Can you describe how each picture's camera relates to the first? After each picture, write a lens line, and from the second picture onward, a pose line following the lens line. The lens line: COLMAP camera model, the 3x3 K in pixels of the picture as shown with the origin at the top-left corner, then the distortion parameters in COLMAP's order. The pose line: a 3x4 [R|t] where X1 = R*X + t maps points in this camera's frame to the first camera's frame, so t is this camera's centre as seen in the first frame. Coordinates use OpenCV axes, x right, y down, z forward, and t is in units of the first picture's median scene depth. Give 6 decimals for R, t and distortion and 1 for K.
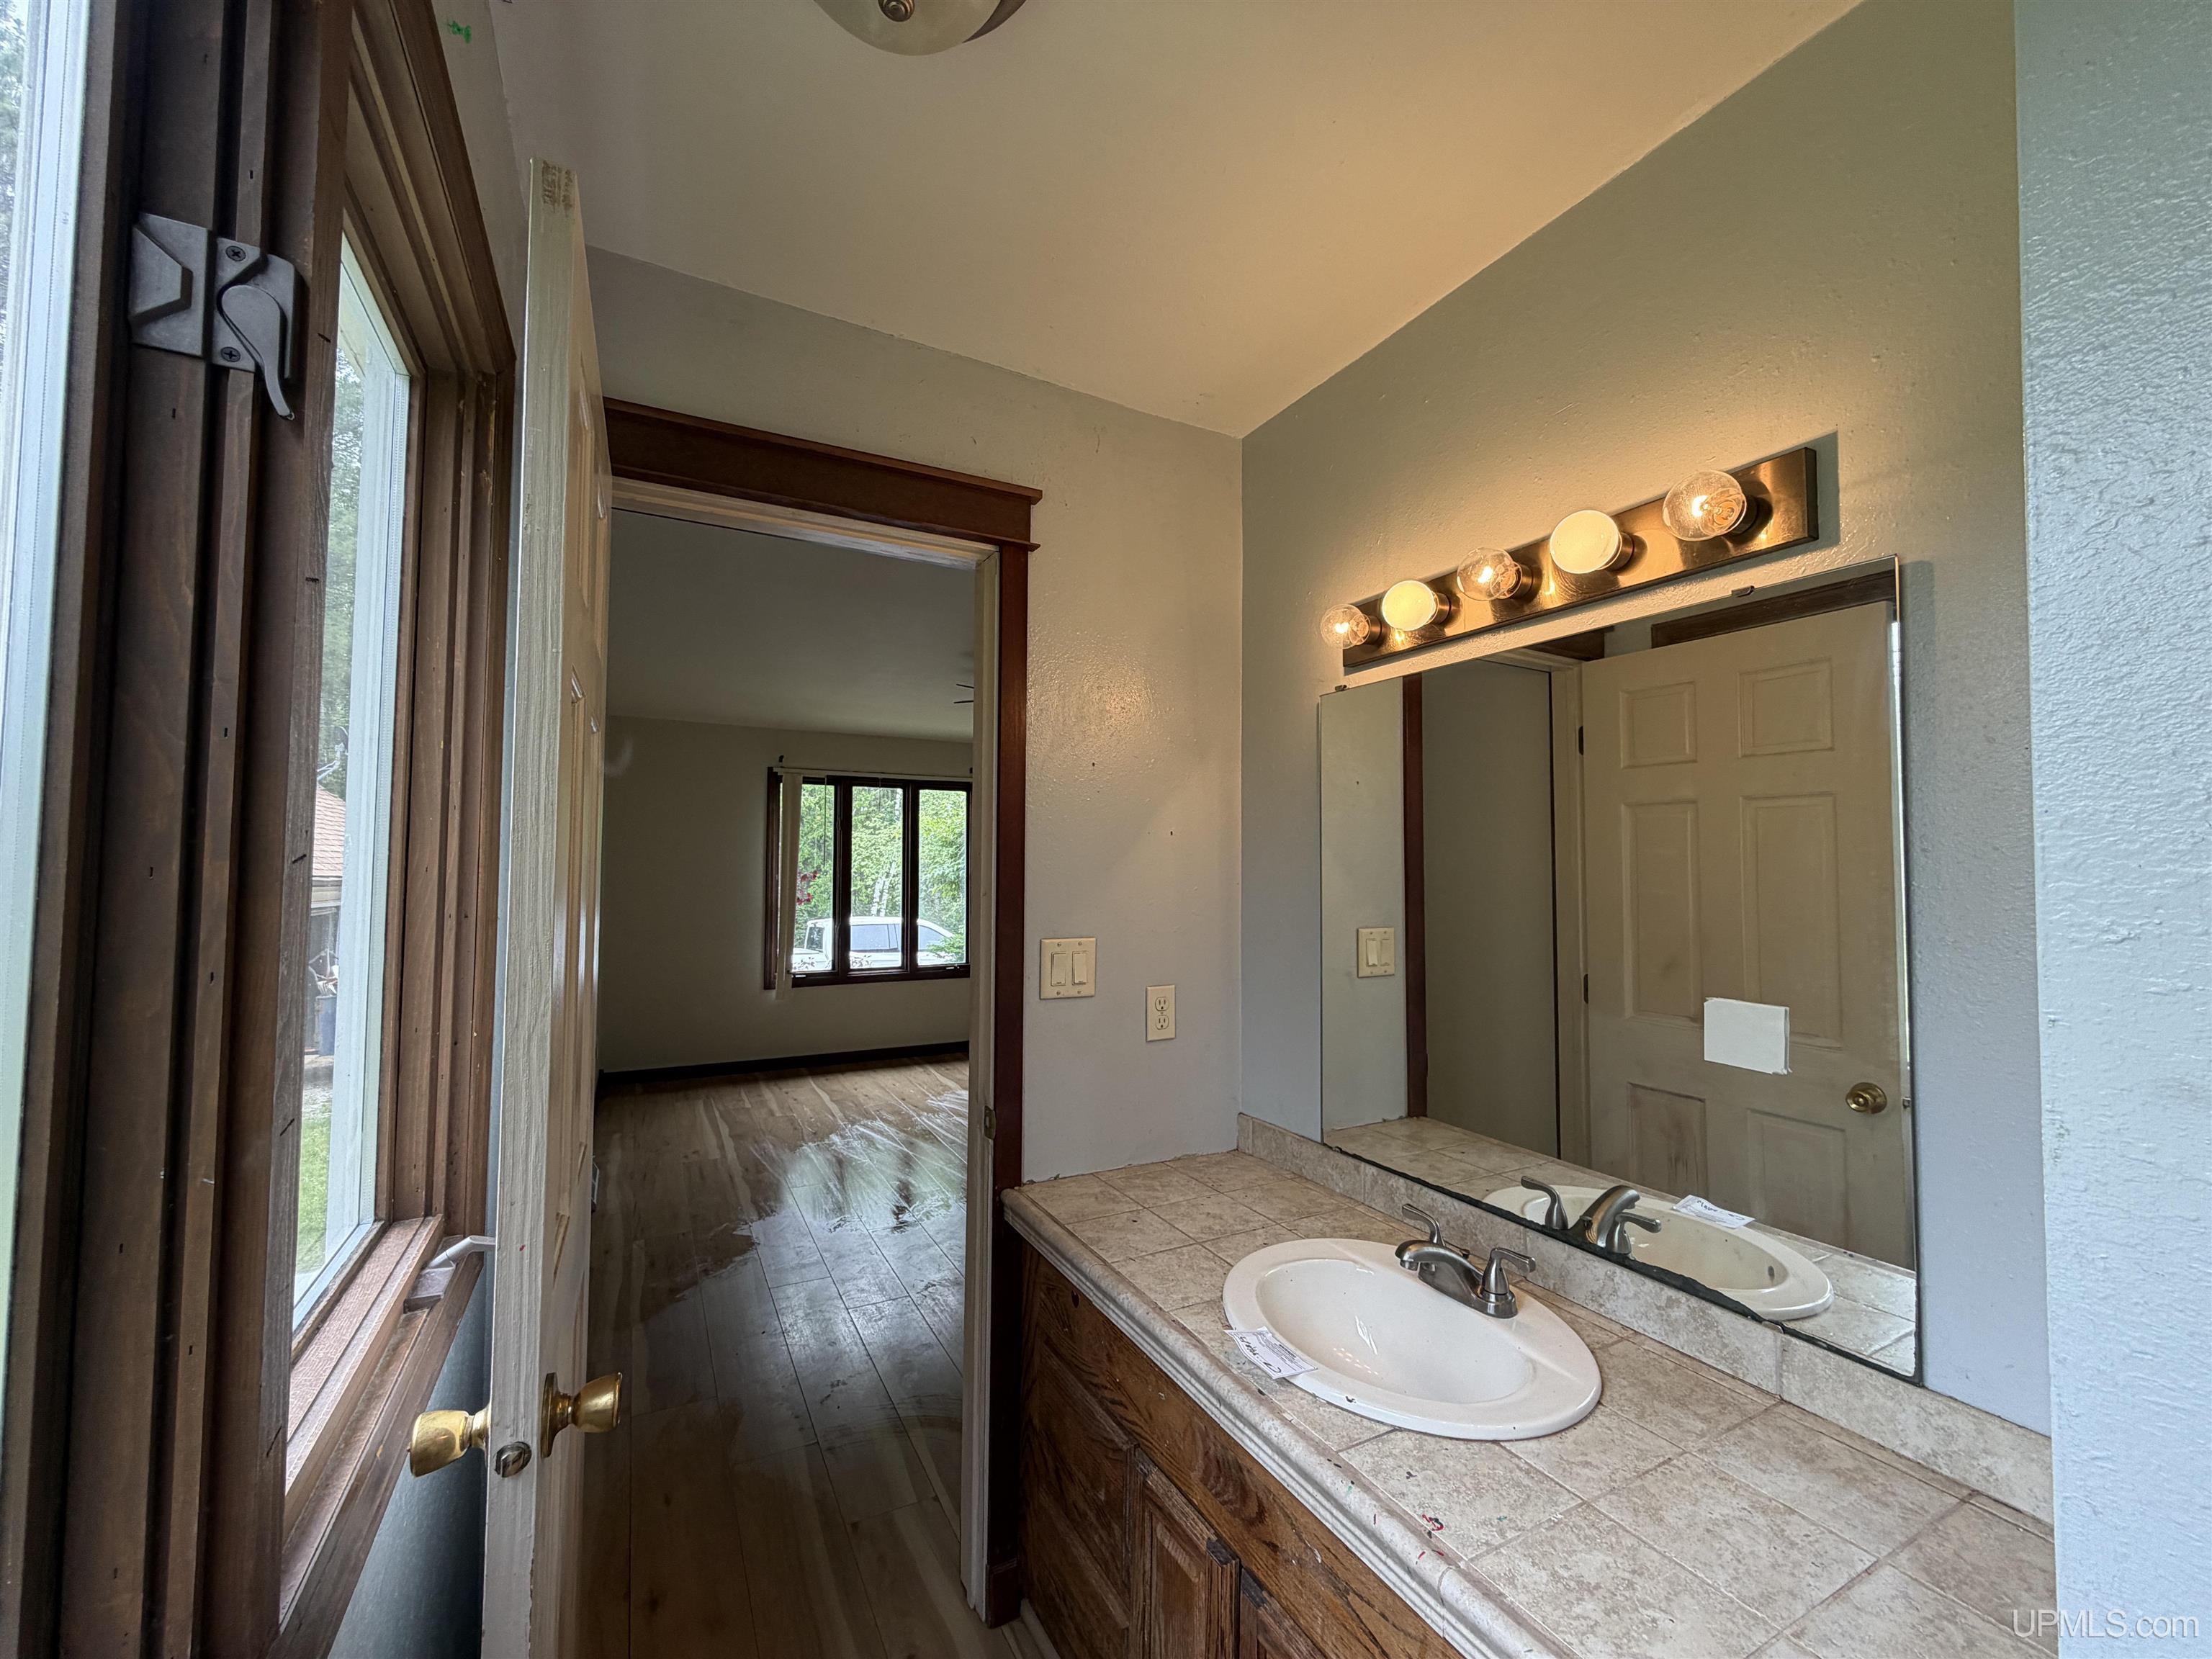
lens RADIAL K [[880.6, 0, 1099.1], [0, 880.6, 831.2], [0, 0, 1]] dist [0.000564, 0.000014]
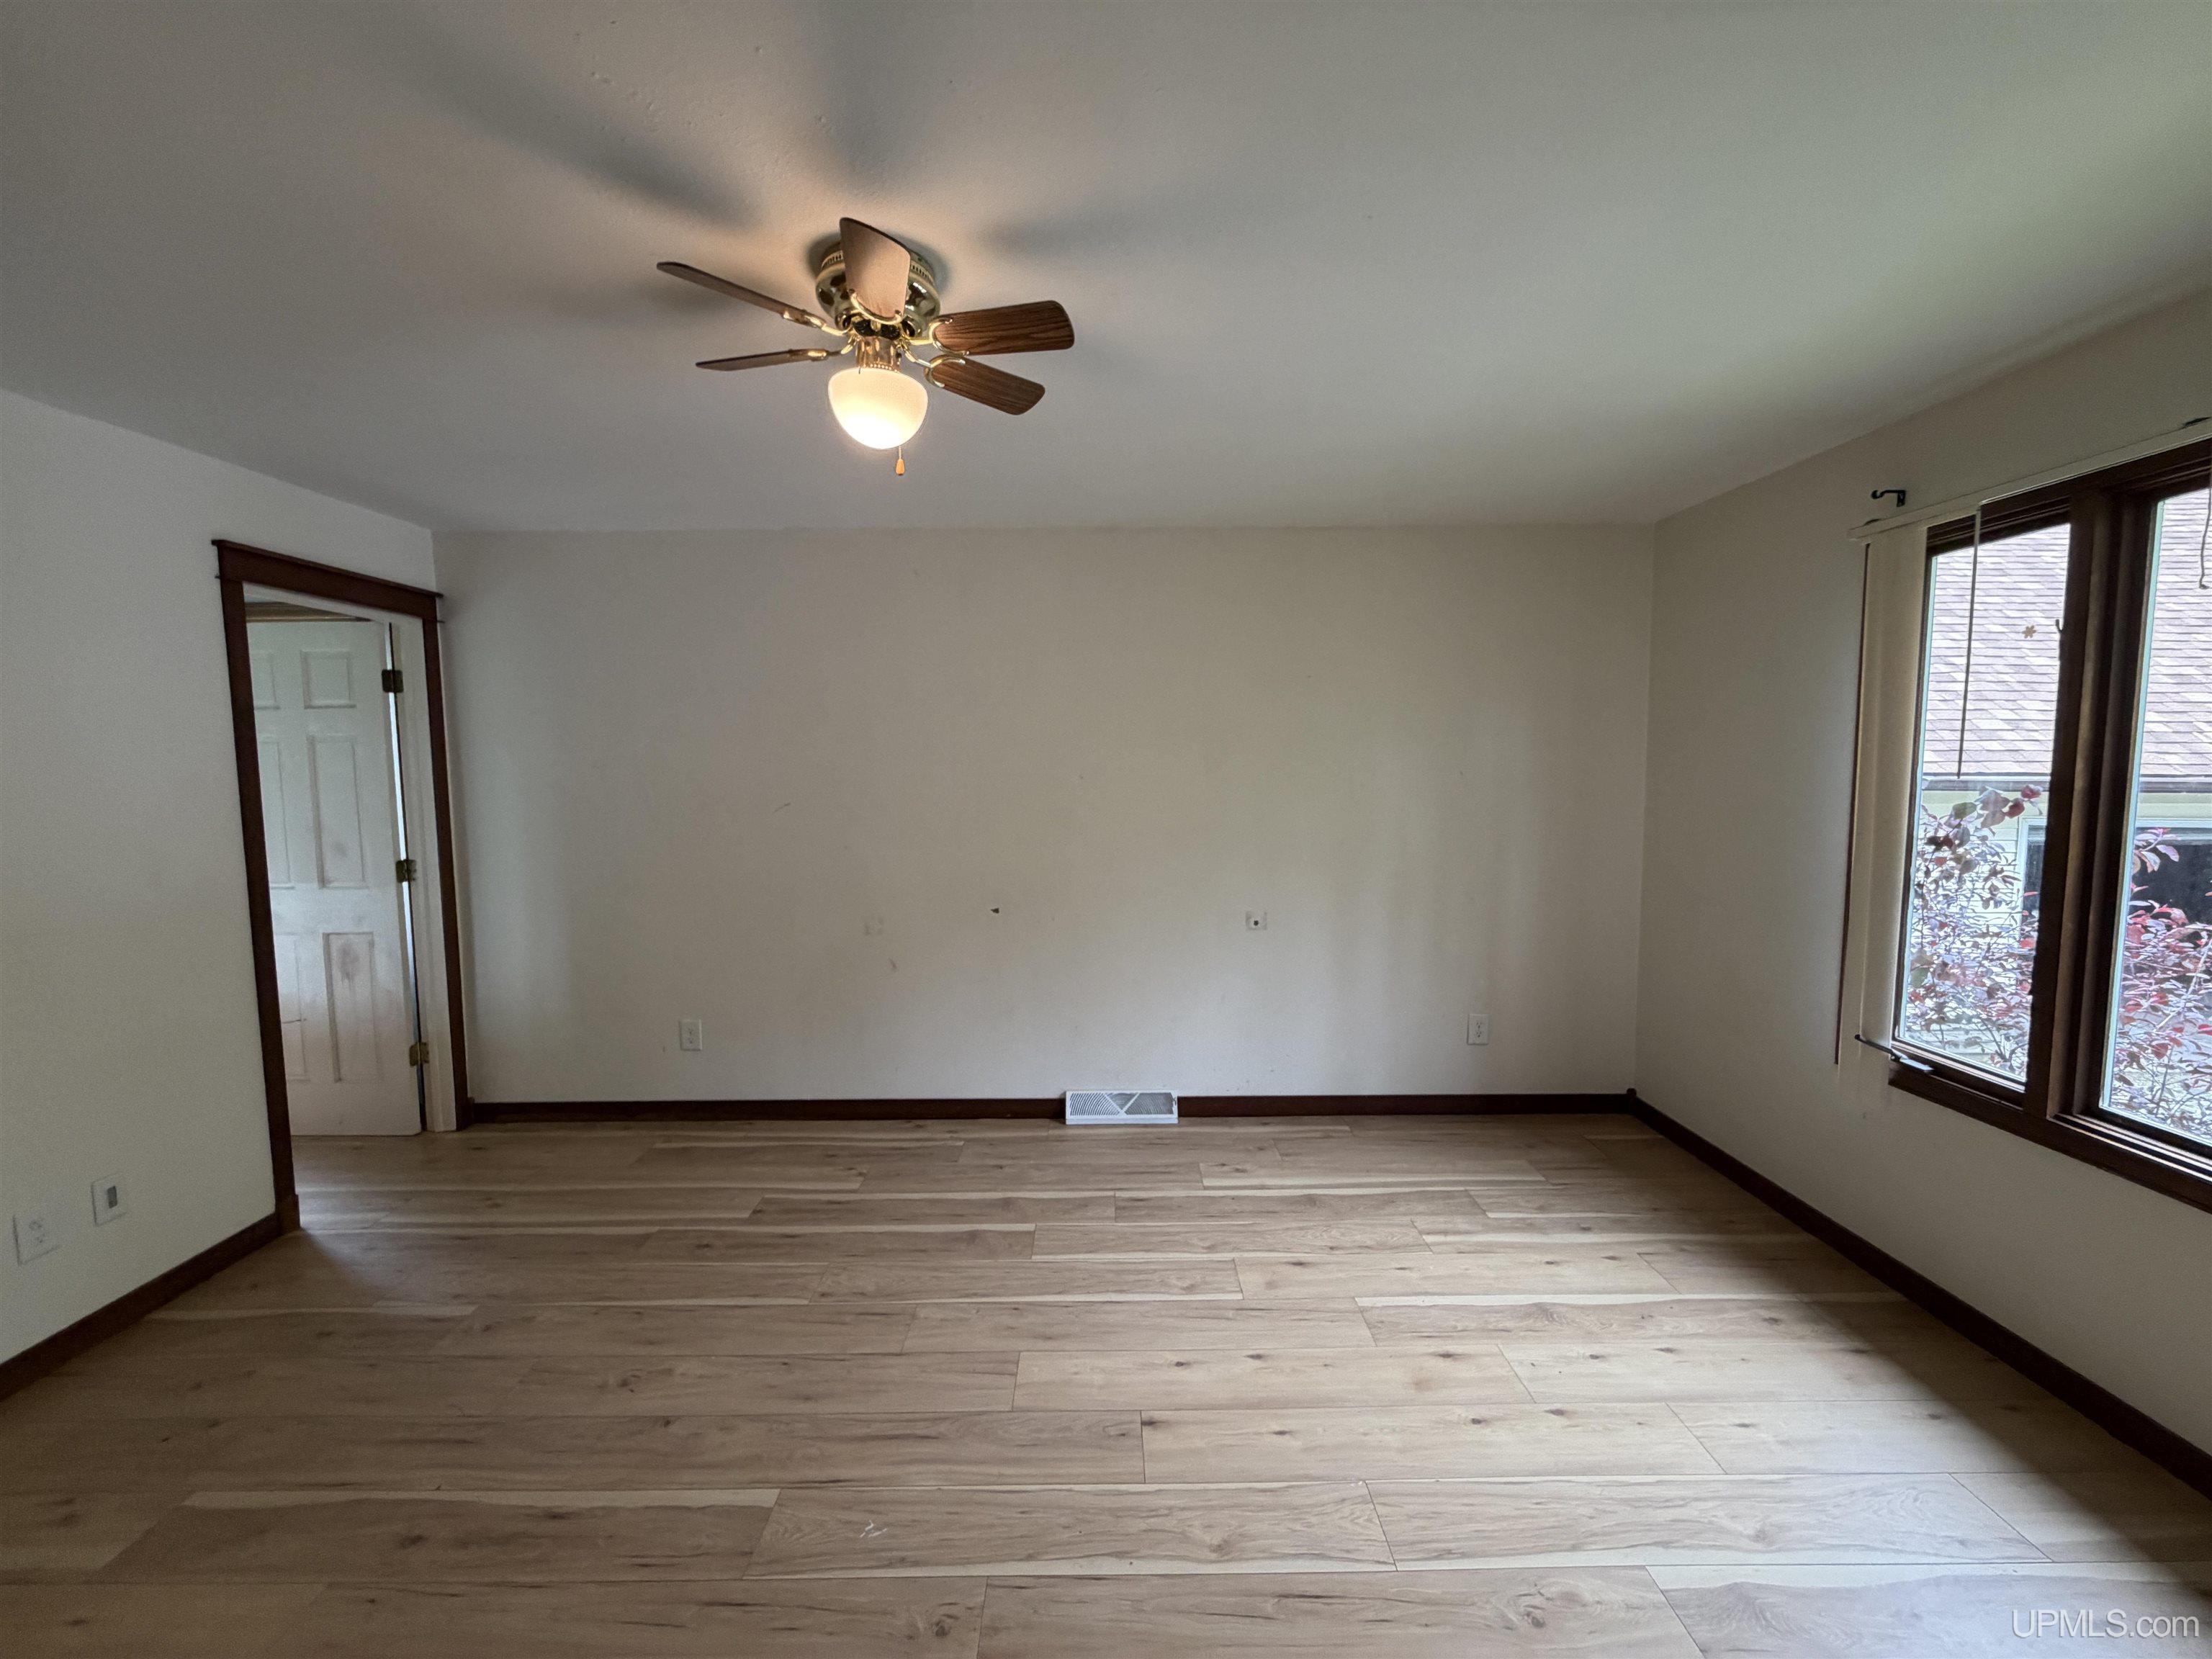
lens RADIAL K [[880.6, 0, 1099.1], [0, 880.6, 831.2], [0, 0, 1]] dist [0.000564, 0.000014]
pose [[-0.461680, 0.074320, -0.883927, 0.152219], [0.048961, 0.997100, 0.058263, 0.023527], [0.885694, -0.016379, -0.463980, 0.844988]]
